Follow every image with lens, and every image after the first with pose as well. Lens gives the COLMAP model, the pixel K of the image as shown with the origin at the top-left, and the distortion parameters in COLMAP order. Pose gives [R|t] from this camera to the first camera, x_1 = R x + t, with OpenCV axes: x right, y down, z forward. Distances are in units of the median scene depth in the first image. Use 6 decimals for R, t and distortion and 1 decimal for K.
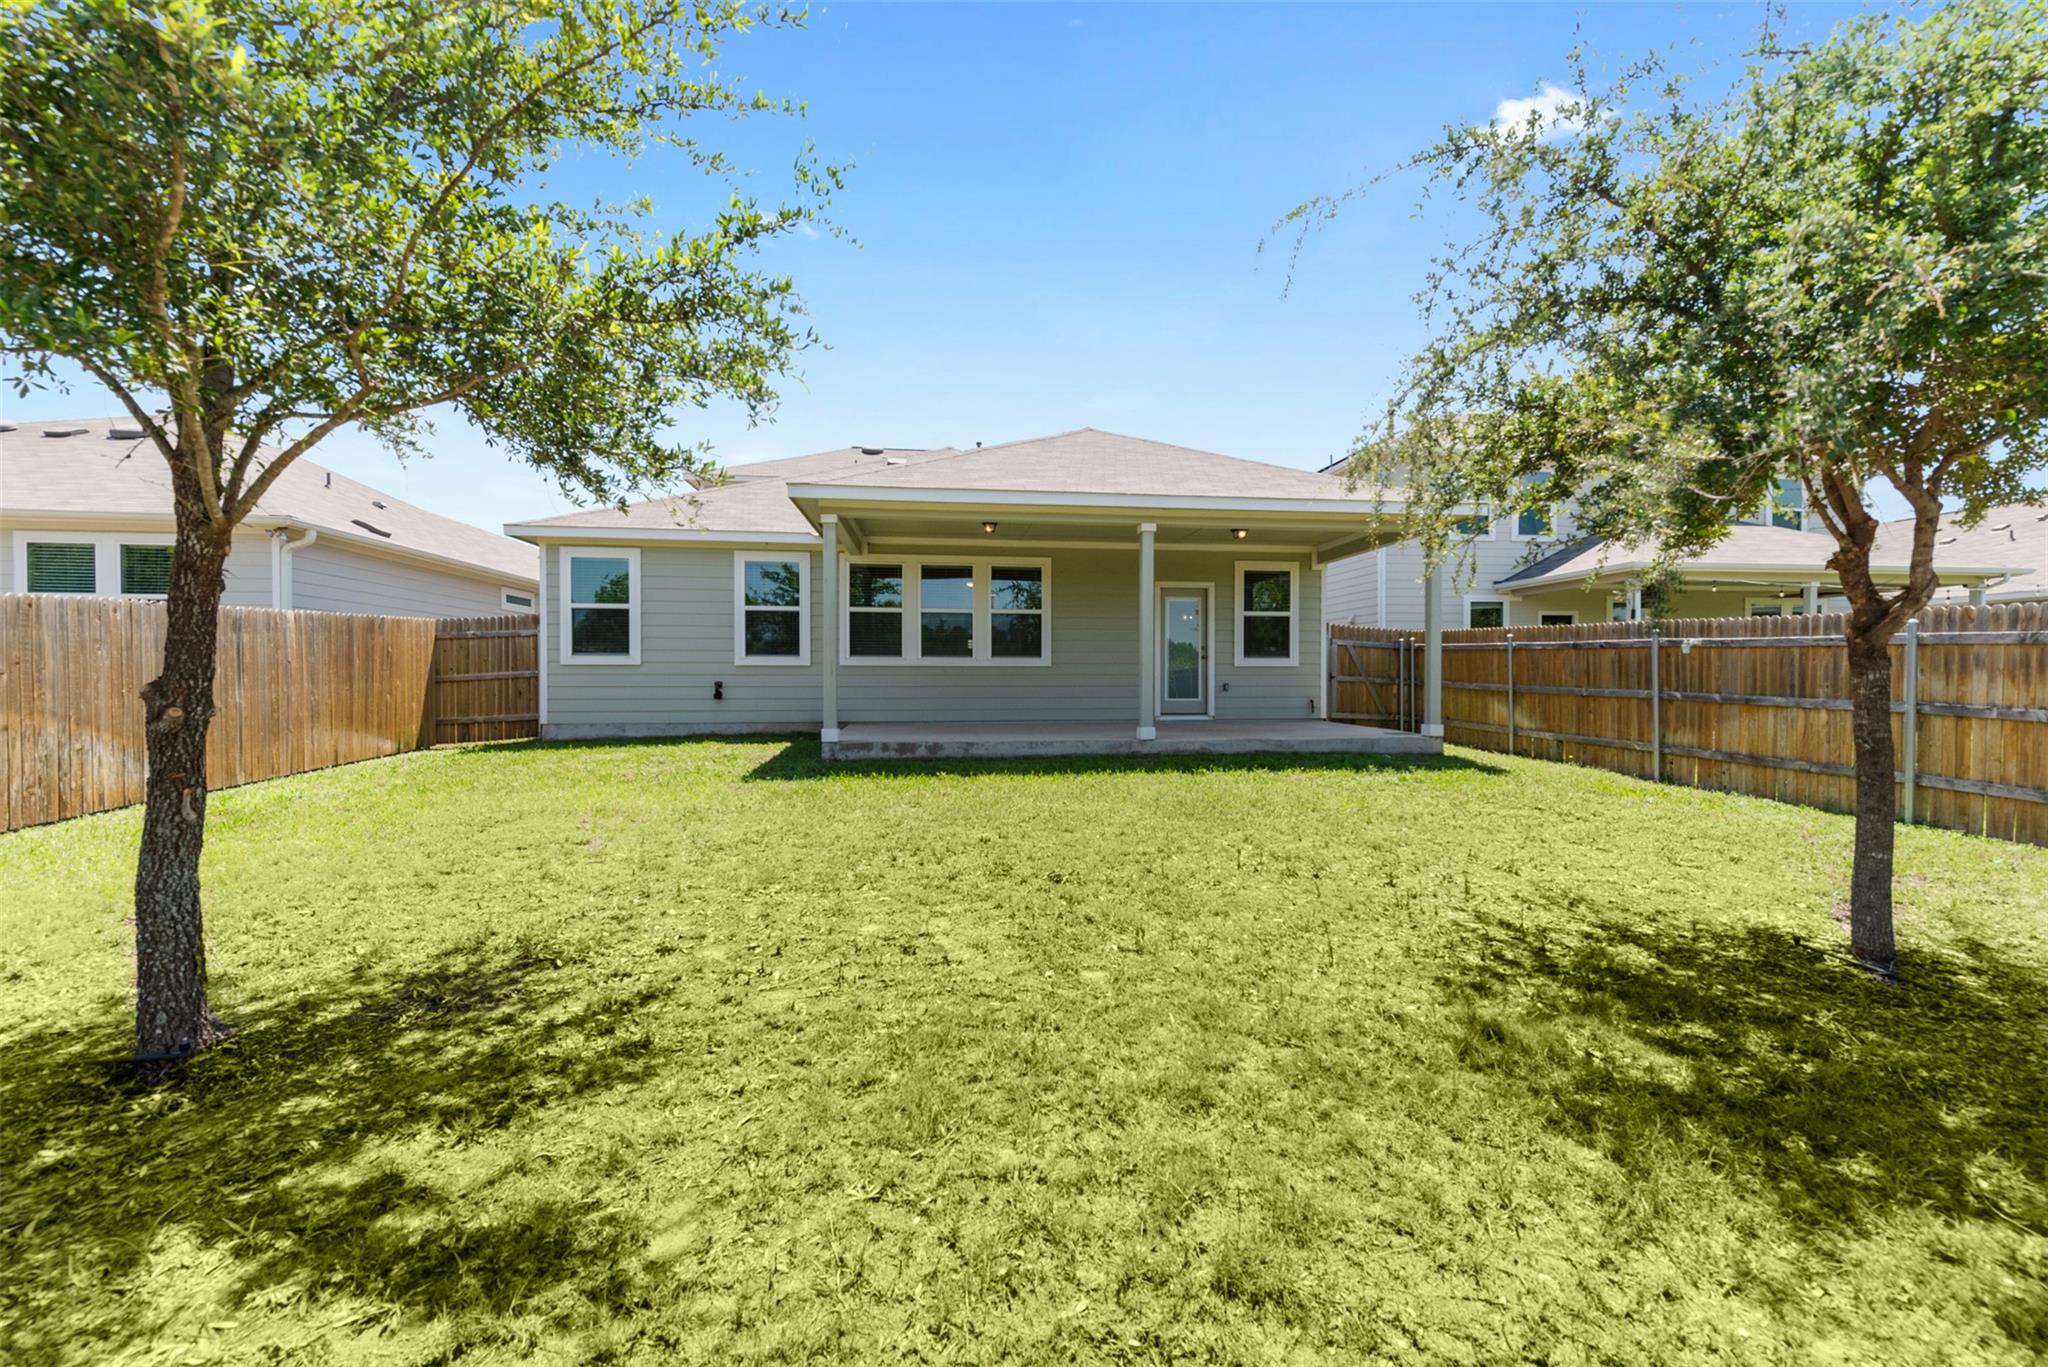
lens RADIAL K [[809.7, 0, 1022.1], [0, 809.7, 677.6], [0, 0, 1]] dist [0.012469, -0.004088]
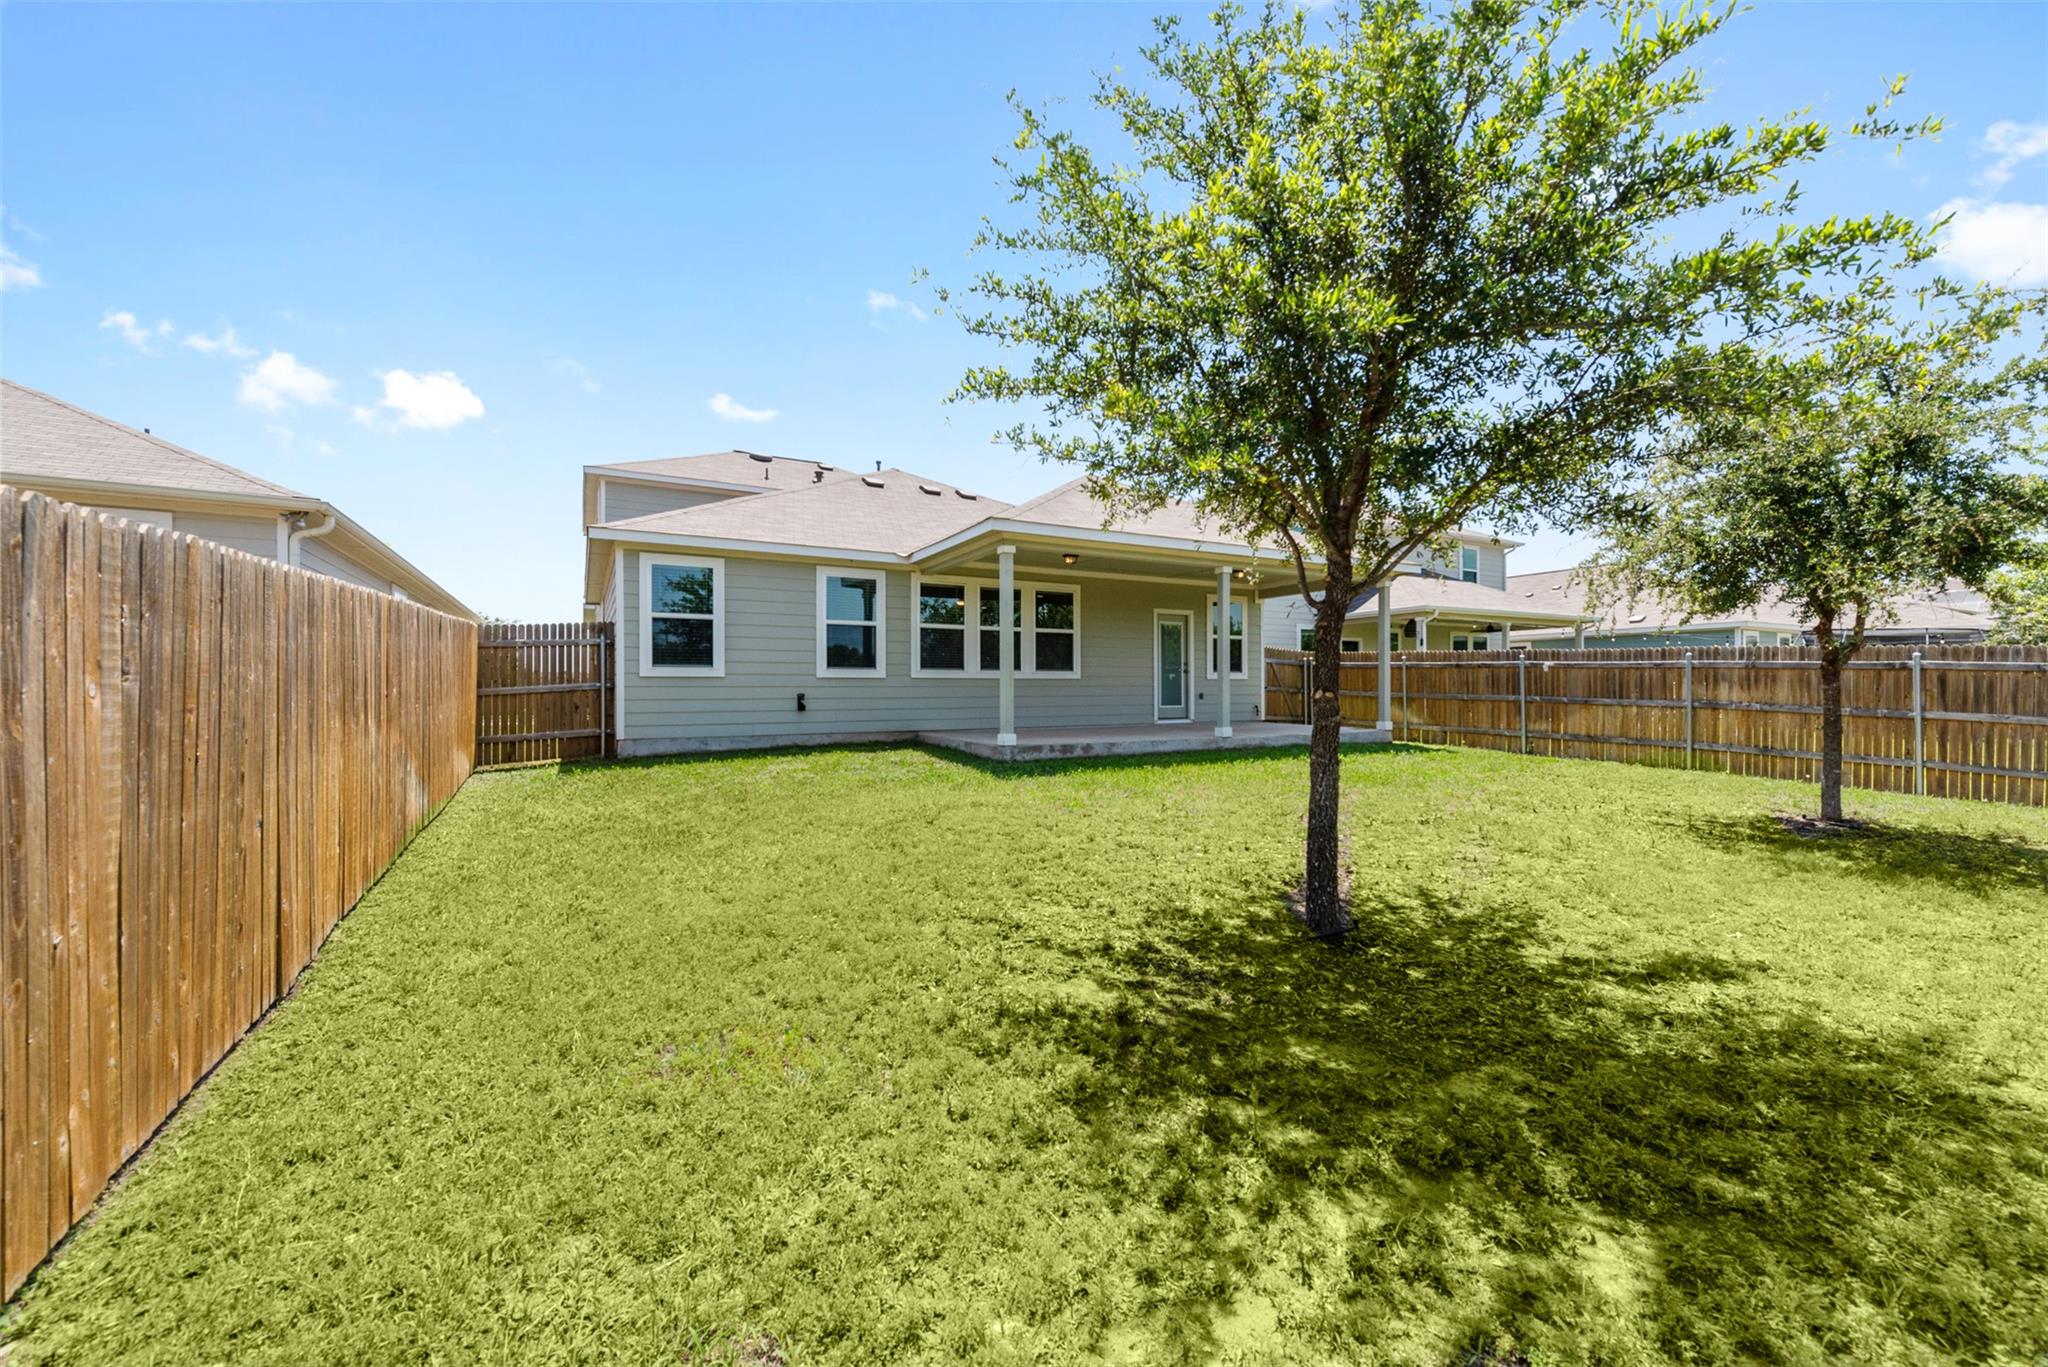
lens RADIAL K [[809.7, 0, 1031.1], [0, 809.7, 682.3], [0, 0, 1]] dist [0.012469, -0.004088]
pose [[0.927419, -0.000495, 0.374025, -0.498464], [0.003681, 0.999963, -0.007804, -0.000216], [-0.374007, 0.008614, 0.927386, -0.049370]]
